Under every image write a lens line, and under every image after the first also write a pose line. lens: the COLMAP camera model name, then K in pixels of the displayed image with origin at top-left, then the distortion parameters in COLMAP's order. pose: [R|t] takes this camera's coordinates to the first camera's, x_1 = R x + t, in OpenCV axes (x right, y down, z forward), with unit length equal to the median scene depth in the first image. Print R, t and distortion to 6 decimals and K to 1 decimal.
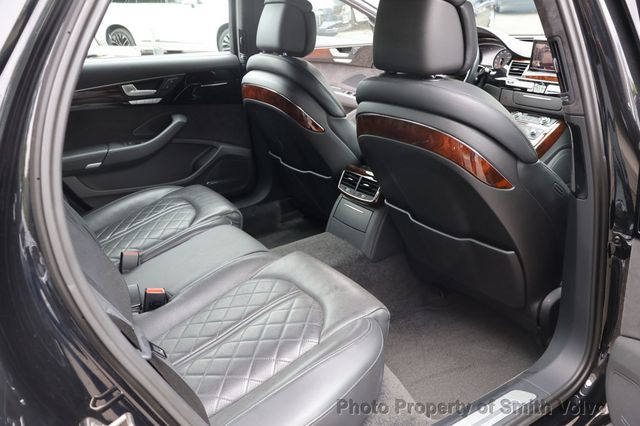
lens RADIAL K [[536.0, 0, 320.0], [0, 536.0, 213.0], [0, 0, 1]] dist [-0.002195, 0.001714]
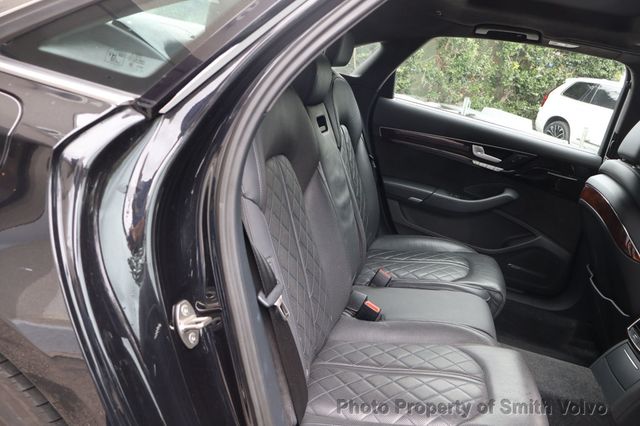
lens RADIAL K [[536.0, 0, 320.0], [0, 536.0, 213.0], [0, 0, 1]] dist [-0.002195, 0.001714]
pose [[0.675556, 0.386047, -0.628166, 0.151540], [-0.477998, 0.877990, 0.025522, 0.001342], [0.561376, 0.283020, 0.777661, 0.031091]]
